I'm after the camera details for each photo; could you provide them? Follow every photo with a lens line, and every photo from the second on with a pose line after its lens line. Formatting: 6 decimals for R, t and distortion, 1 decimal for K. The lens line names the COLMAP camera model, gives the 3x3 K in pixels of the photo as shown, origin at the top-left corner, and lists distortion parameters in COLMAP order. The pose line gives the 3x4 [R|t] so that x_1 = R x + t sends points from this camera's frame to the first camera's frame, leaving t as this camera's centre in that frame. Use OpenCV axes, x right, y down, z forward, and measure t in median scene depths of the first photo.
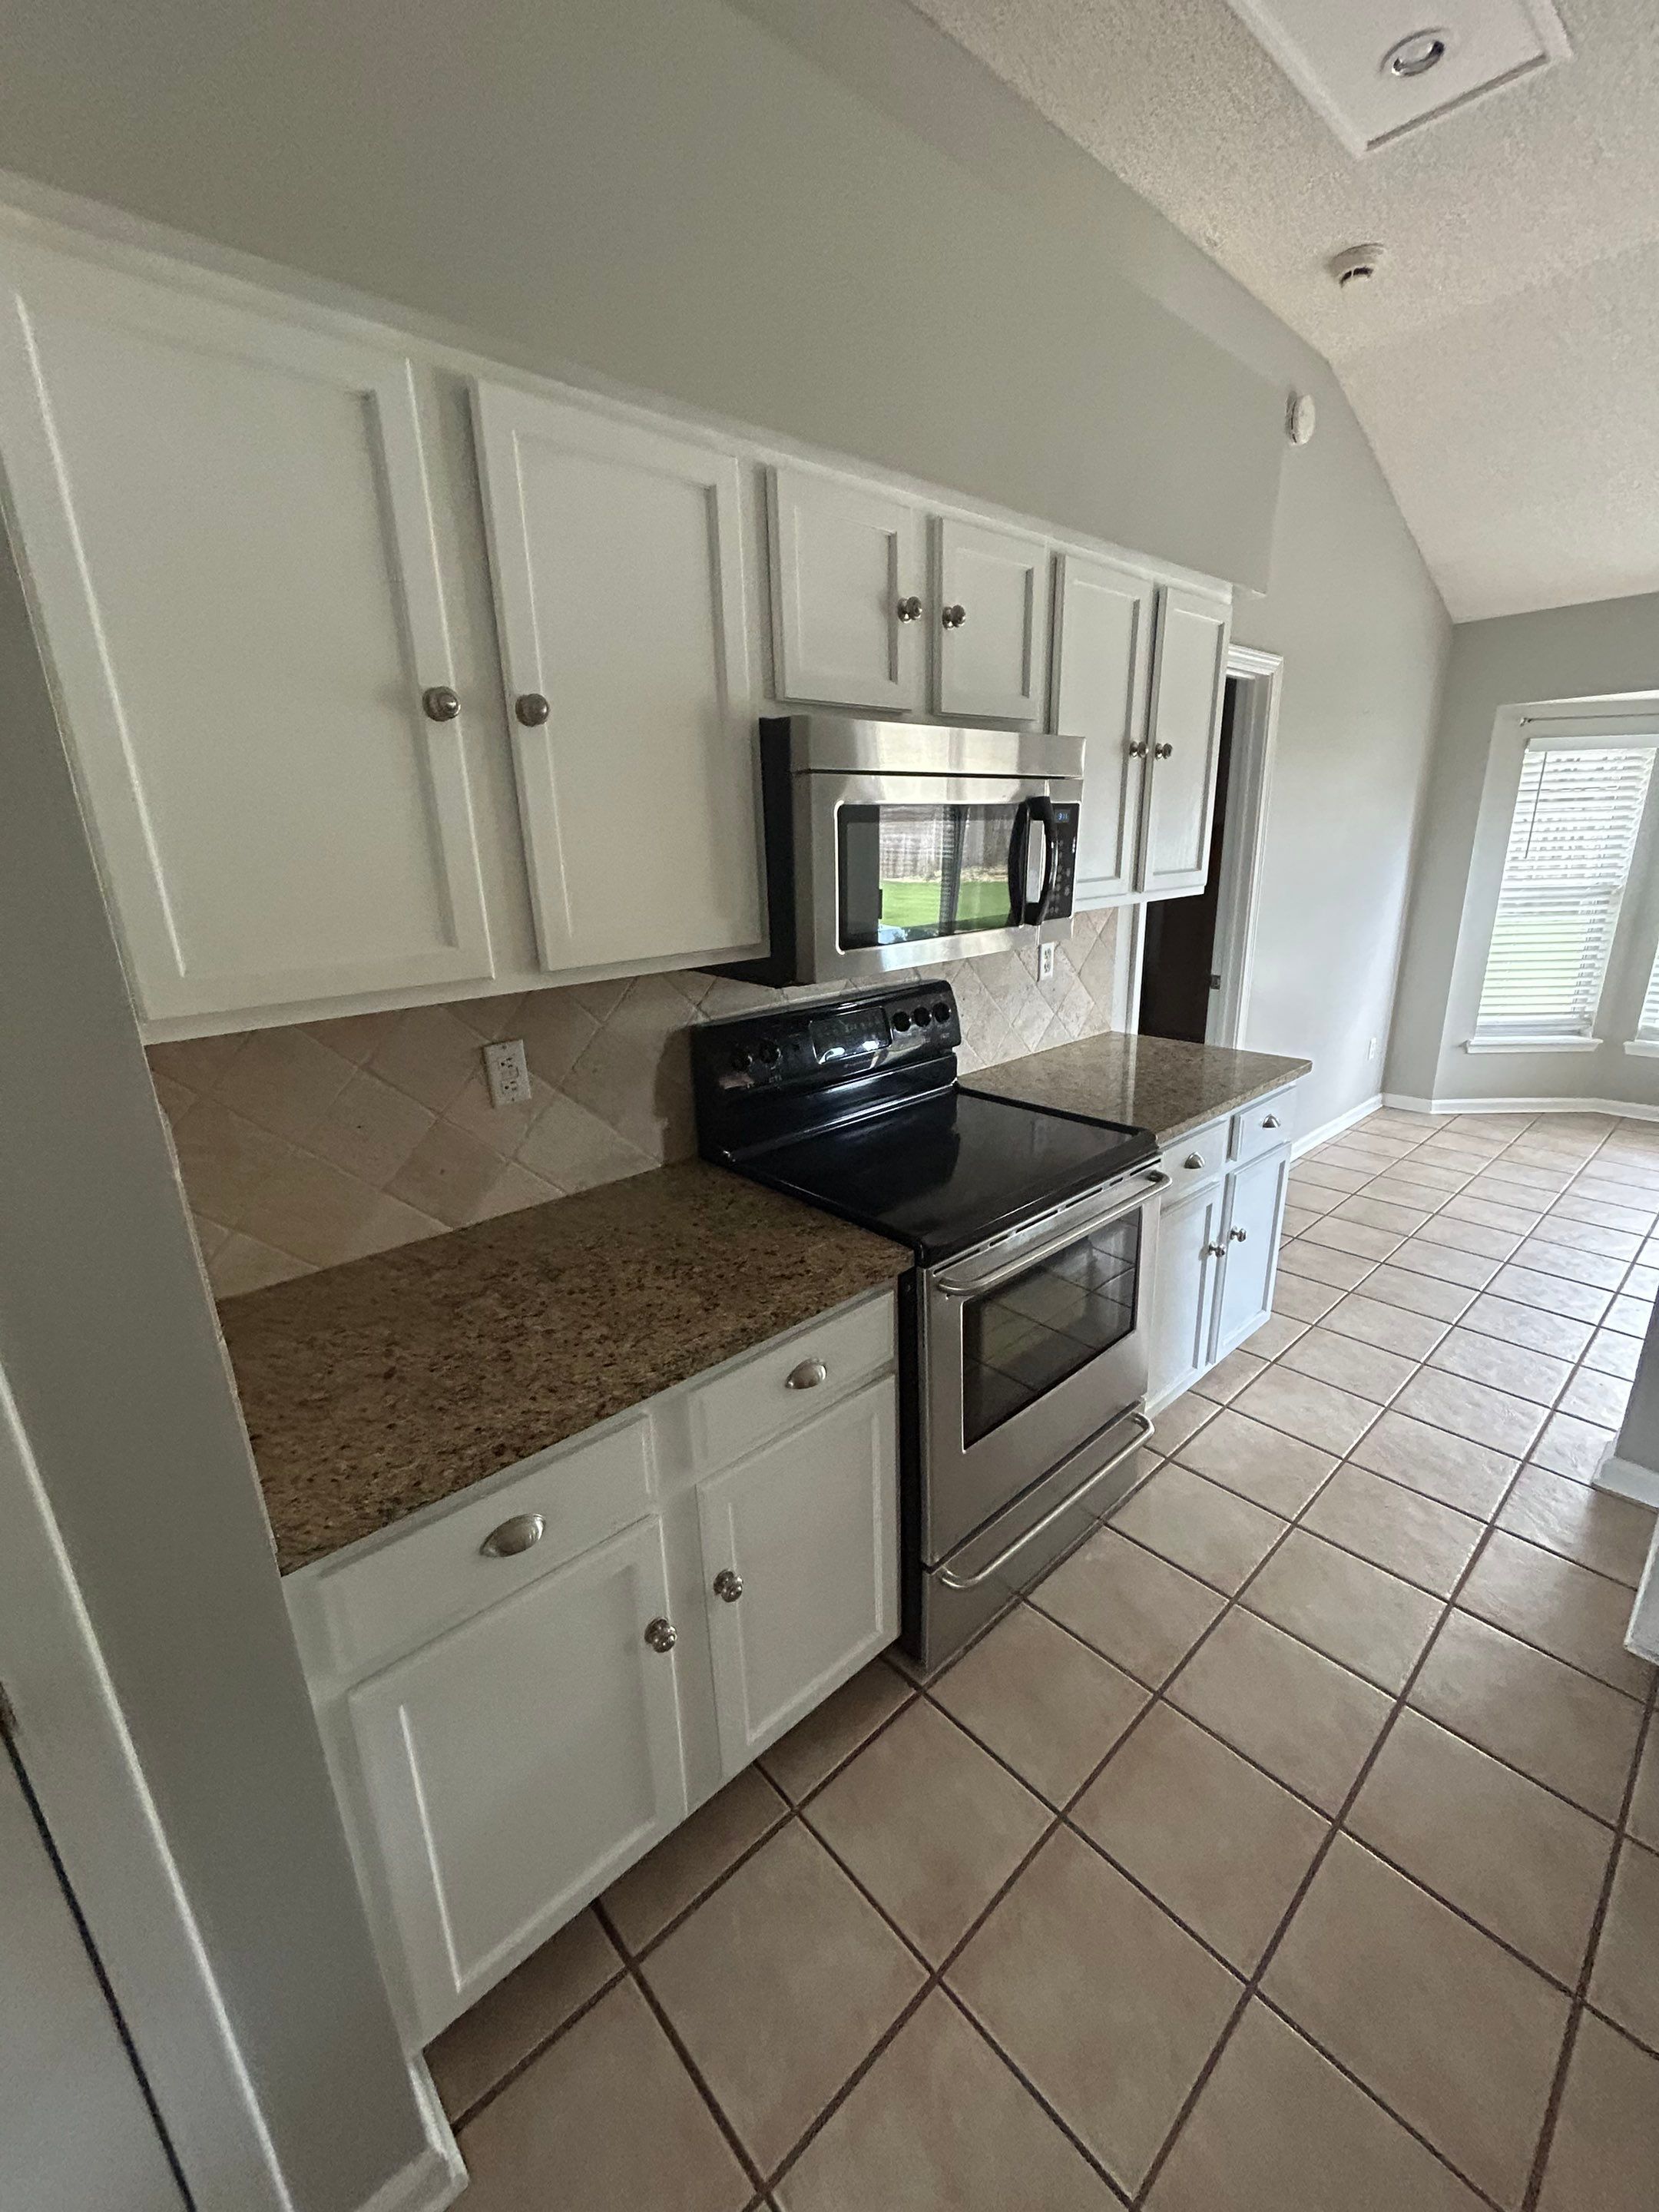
lens RADIAL K [[891.7, 0, 836.4], [0, 891.7, 1106.1], [0, 0, 1]] dist [0.000108, -0.000762]
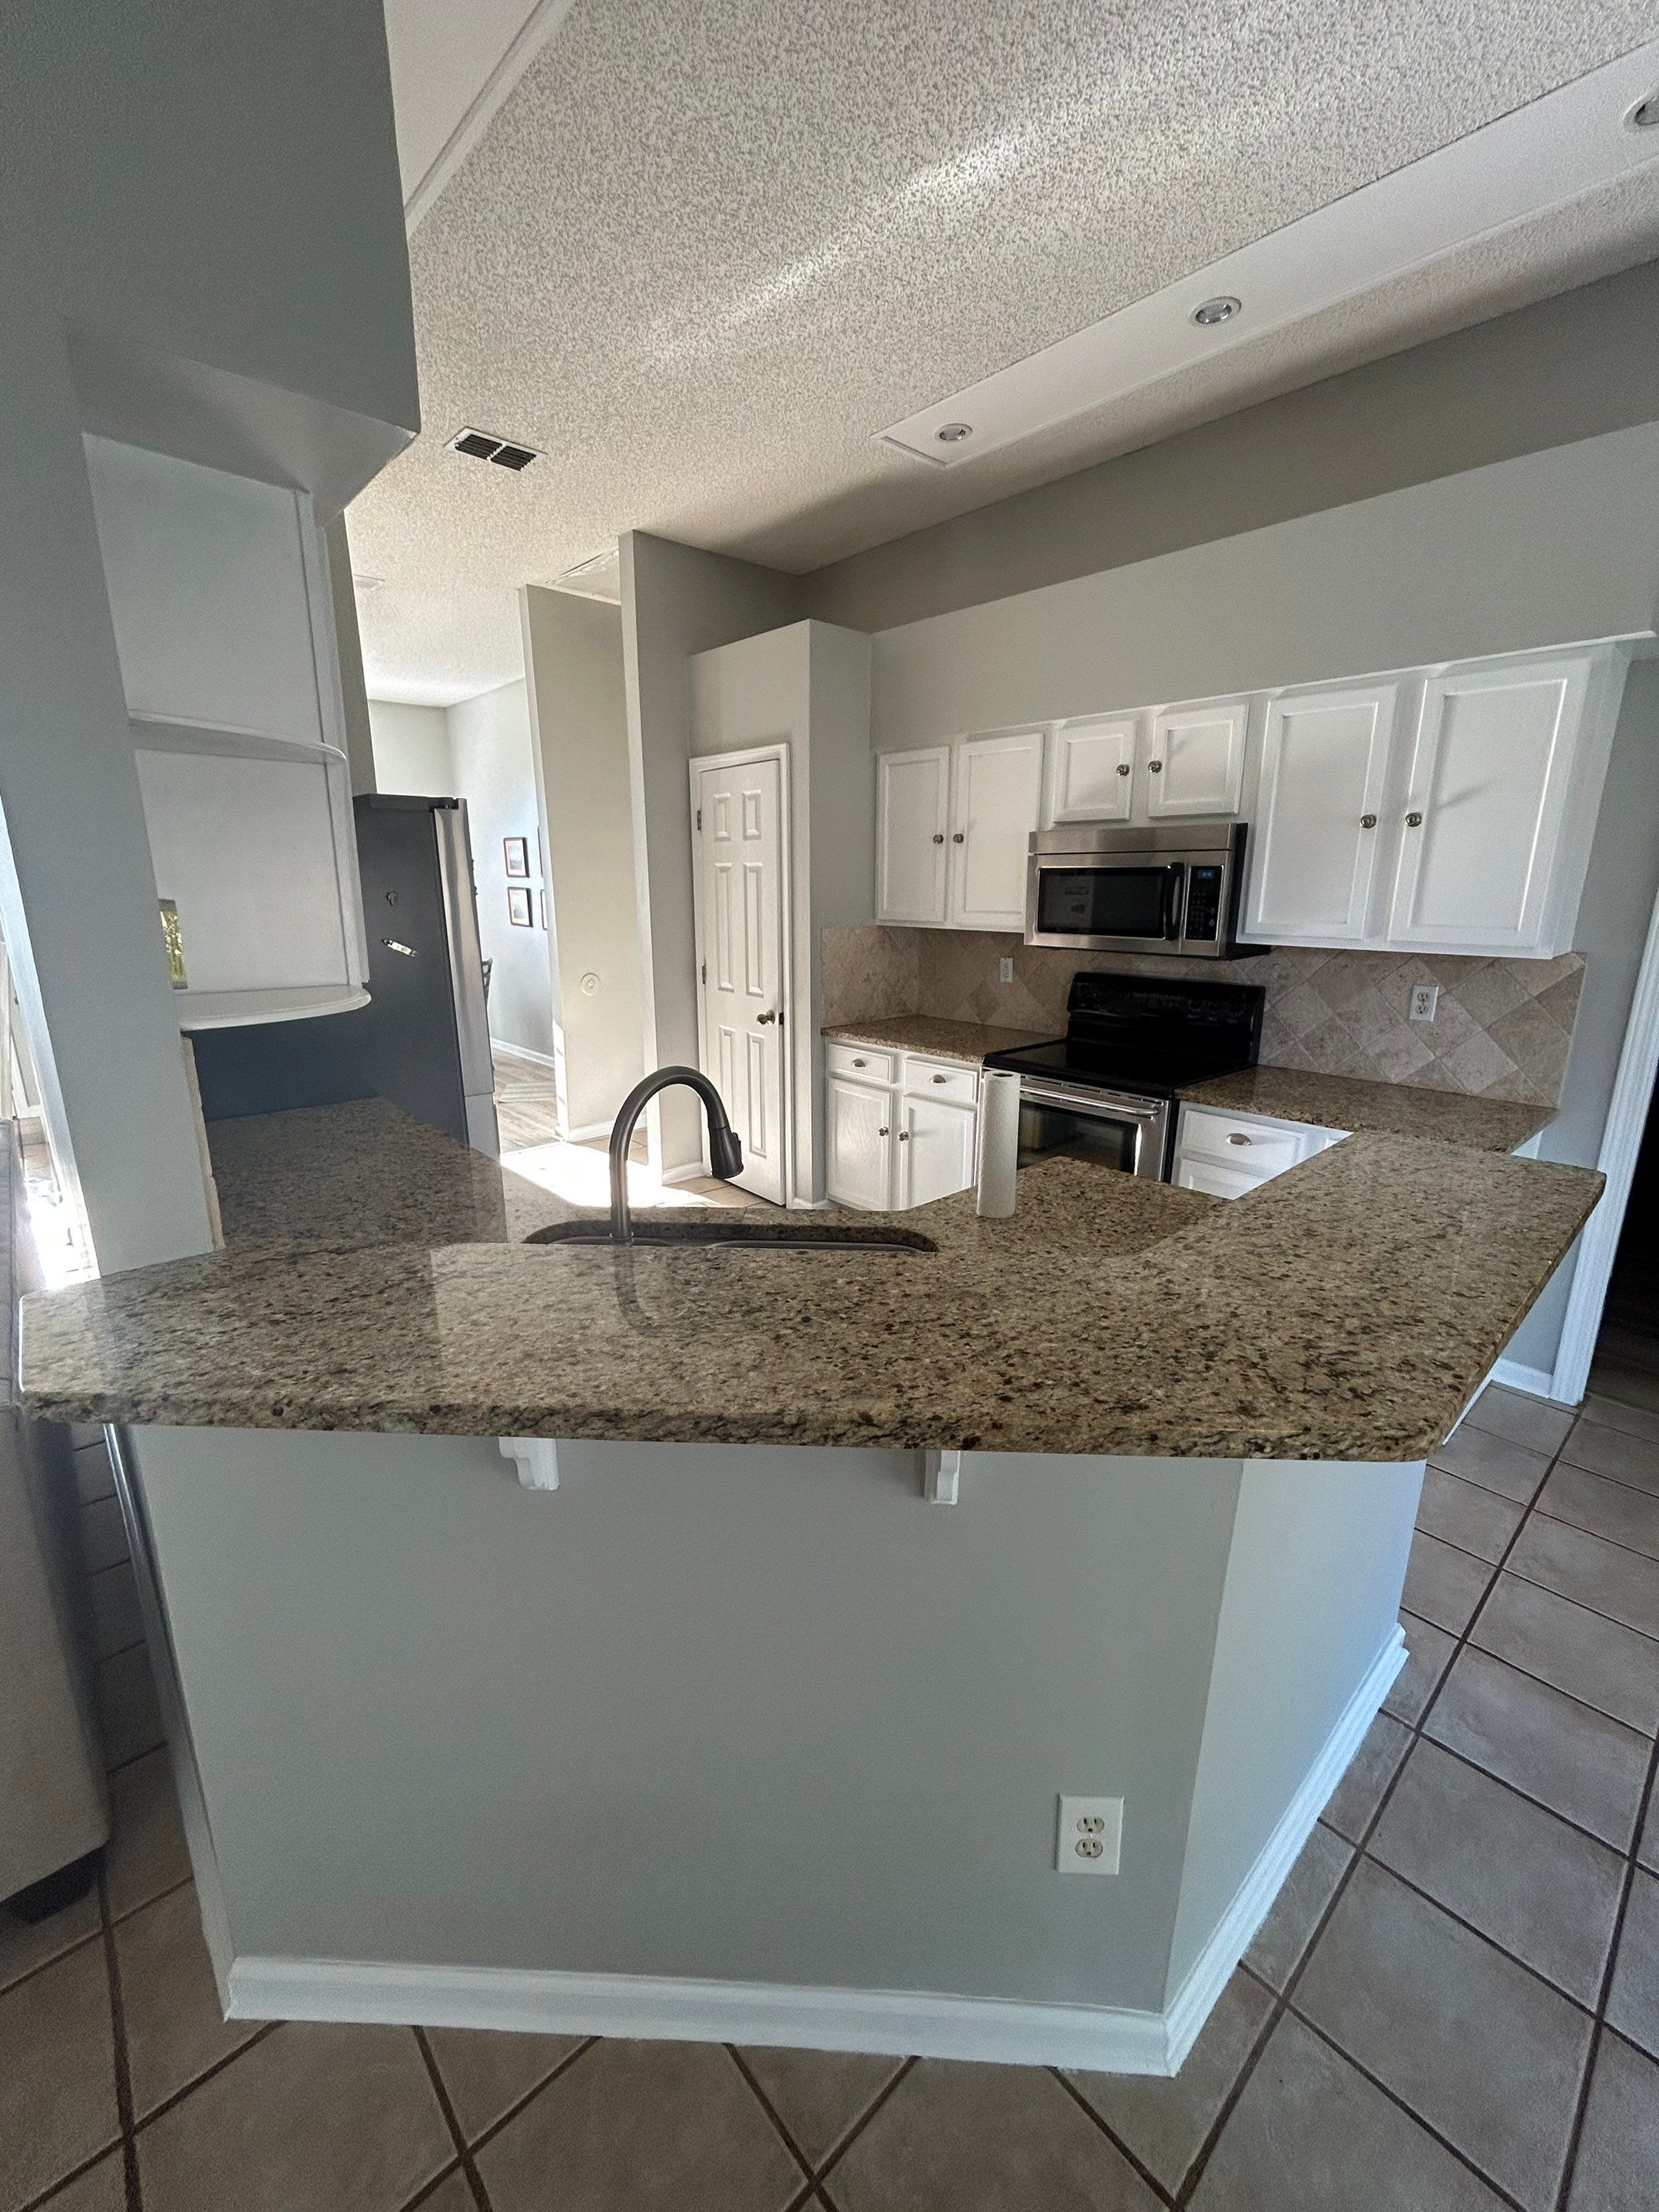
lens RADIAL K [[883.5, 0, 837.5], [0, 883.5, 1094.9], [0, 0, 1]] dist [0.016933, -0.007461]
pose [[0.008739, 0.272741, -0.962048, 1.823258], [-0.296152, 0.919629, 0.258026, -0.178189], [0.955101, 0.282657, 0.088809, 0.347649]]
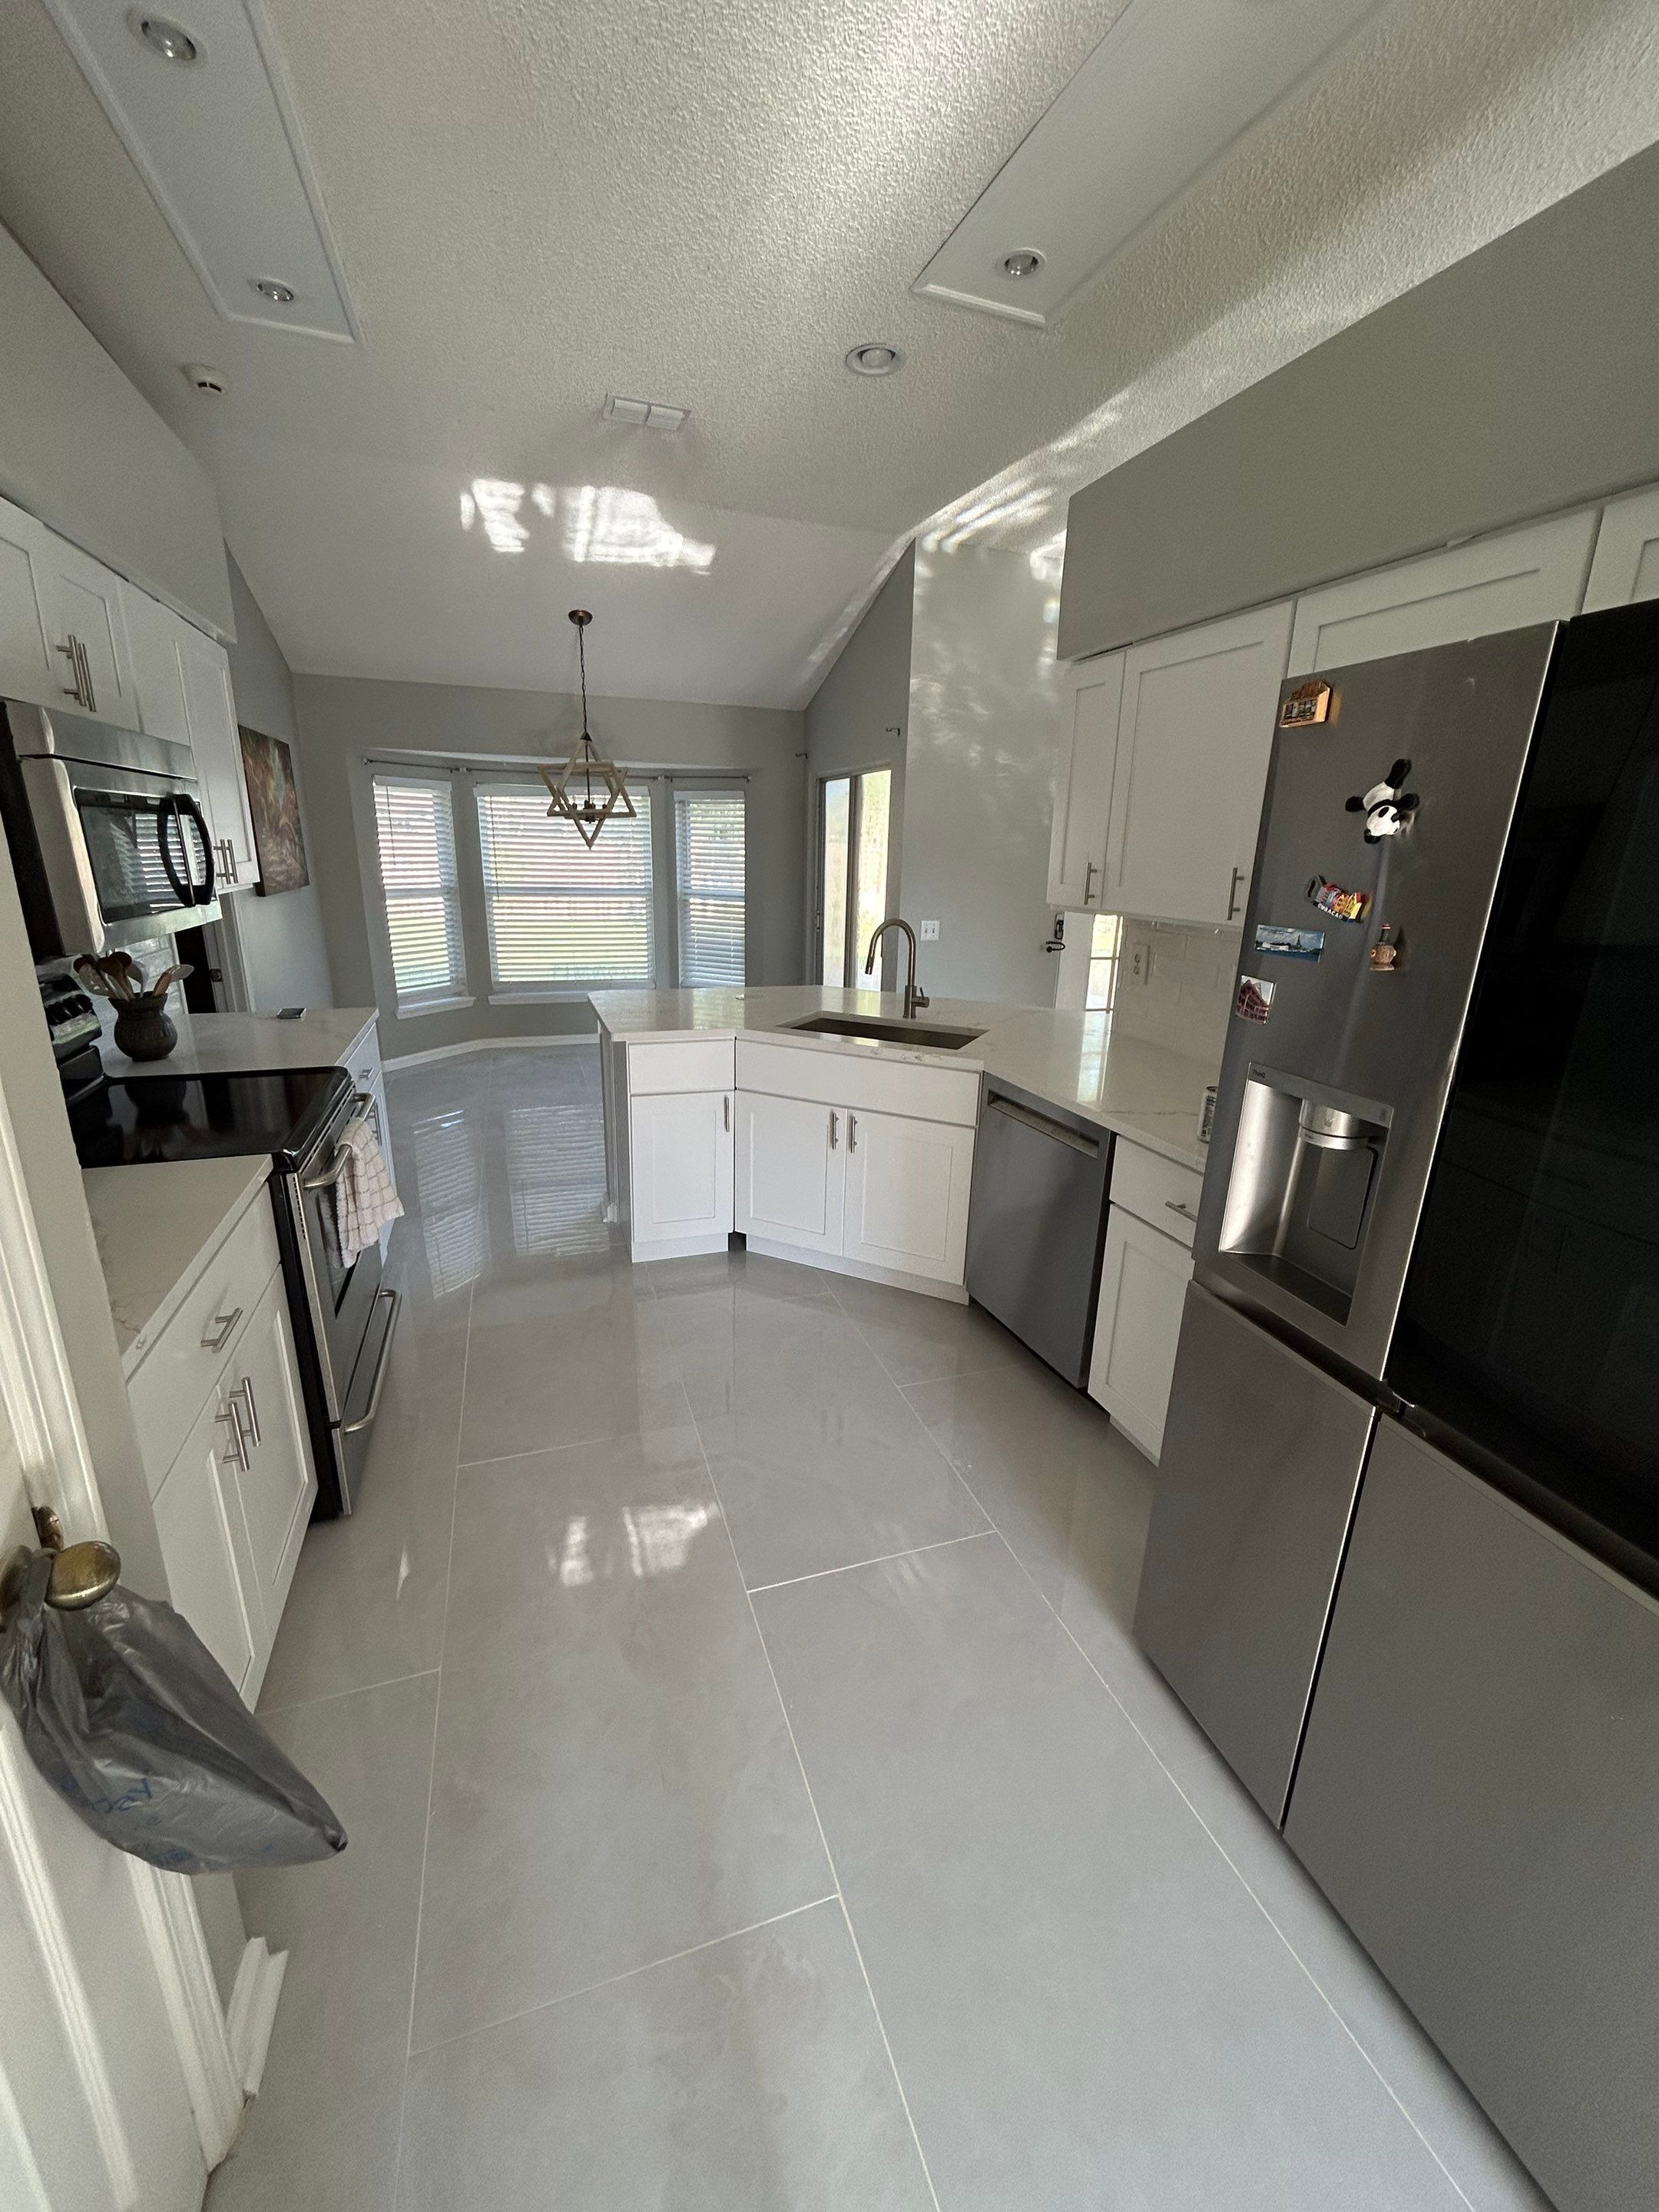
lens RADIAL K [[891.5, 0, 833.2], [0, 891.5, 1105.2], [0, 0, 1]] dist [0.001573, -0.001027]
pose [[0.384511, -0.220090, 0.896500, -0.551553], [0.234280, 0.962632, 0.135842, 0.075356], [-0.892897, 0.157799, 0.421705, -0.167877]]
